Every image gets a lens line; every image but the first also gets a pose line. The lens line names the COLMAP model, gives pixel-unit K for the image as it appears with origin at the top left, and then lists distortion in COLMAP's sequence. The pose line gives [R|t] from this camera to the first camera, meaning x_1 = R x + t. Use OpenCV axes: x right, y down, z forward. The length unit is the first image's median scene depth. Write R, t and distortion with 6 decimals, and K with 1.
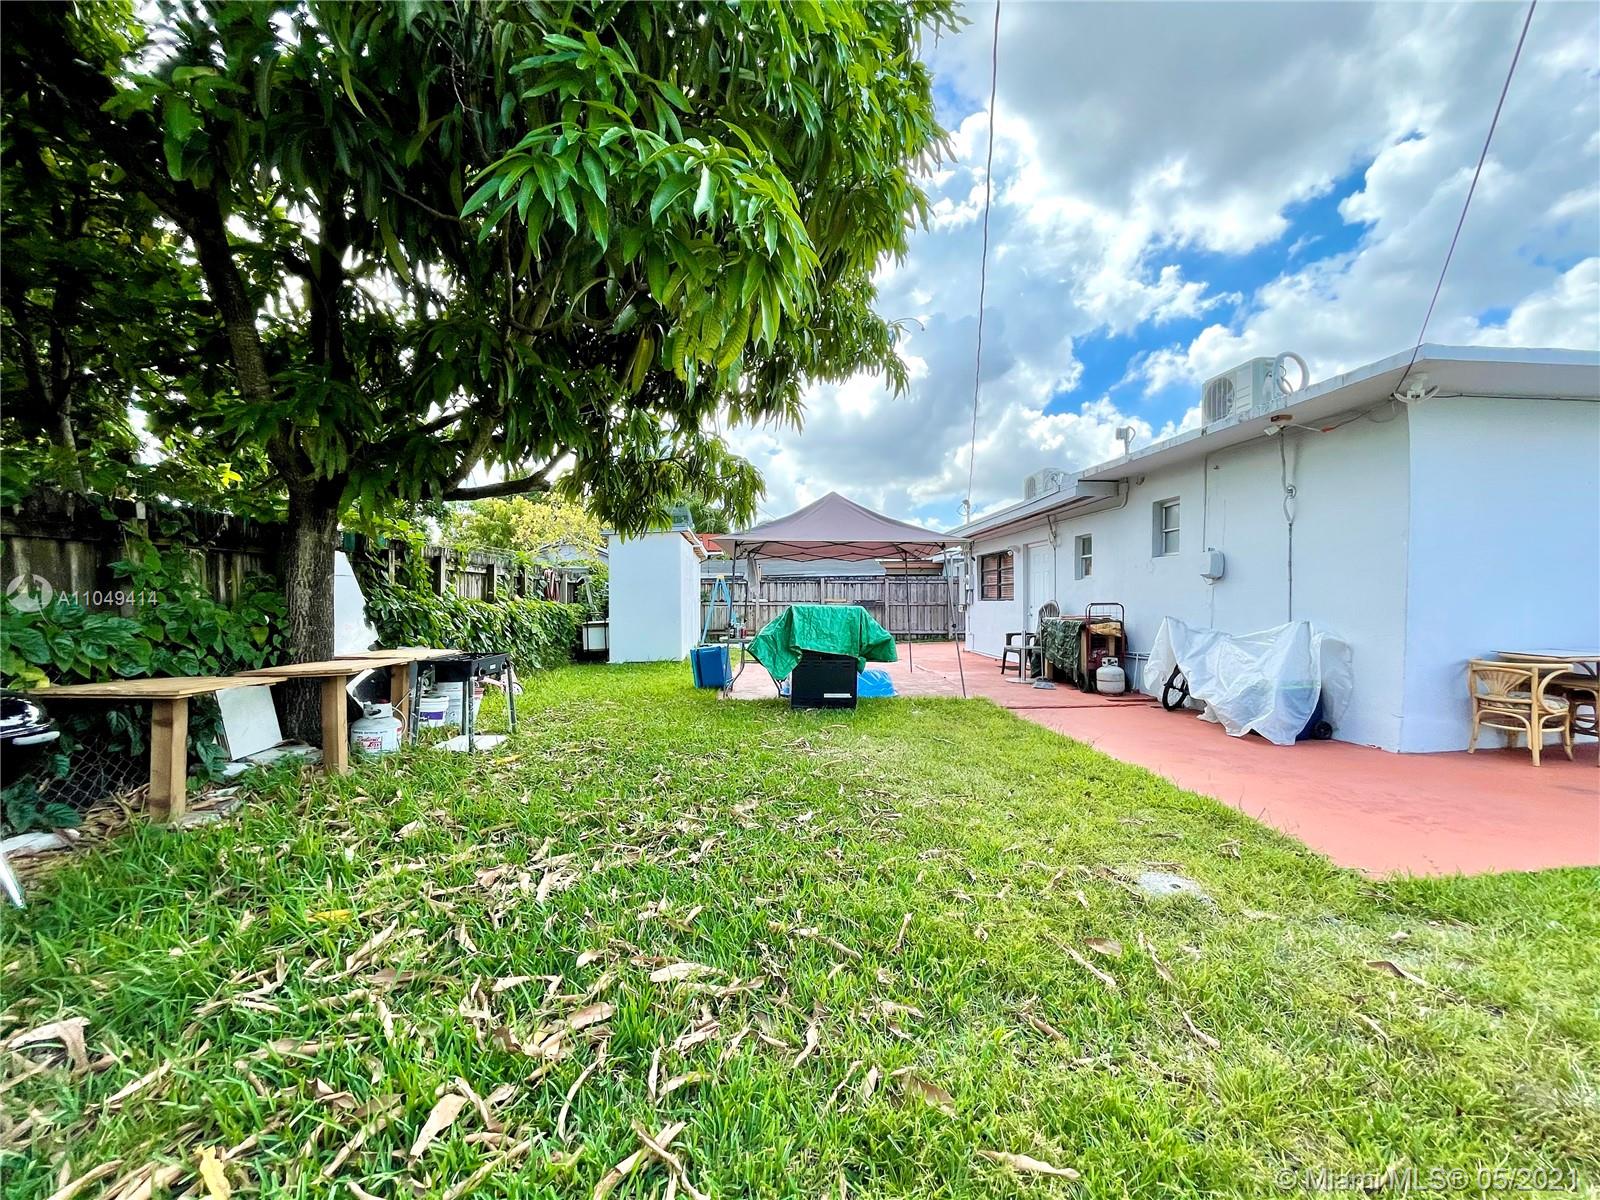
lens RADIAL K [[648.1, 0, 795.5], [0, 648.1, 591.7], [0, 0, 1]] dist [-0.001714, 0.000130]
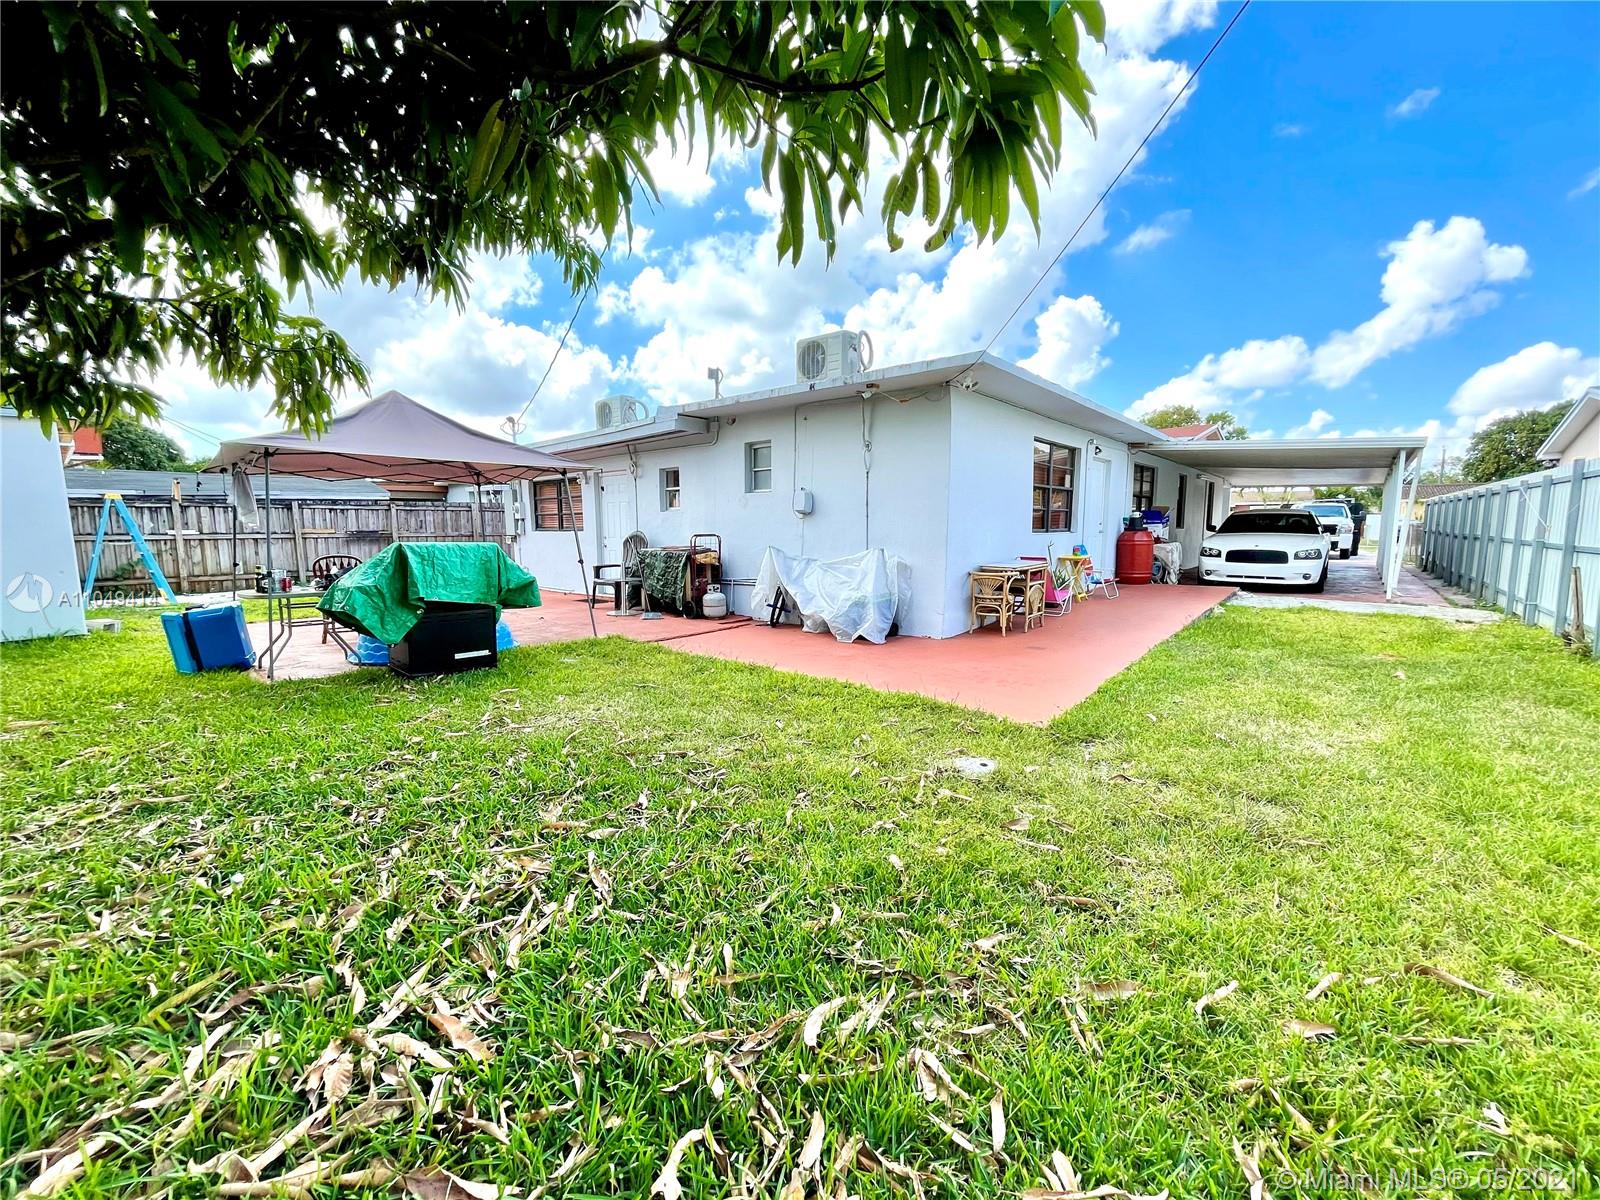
lens RADIAL K [[648.1, 0, 797.4], [0, 648.1, 610.6], [0, 0, 1]] dist [-0.001714, 0.000130]
pose [[0.707420, -0.095125, 0.700363, -0.191711], [-0.006669, 0.989959, 0.141195, -0.011168], [-0.706762, -0.104555, 0.699682, 0.133900]]
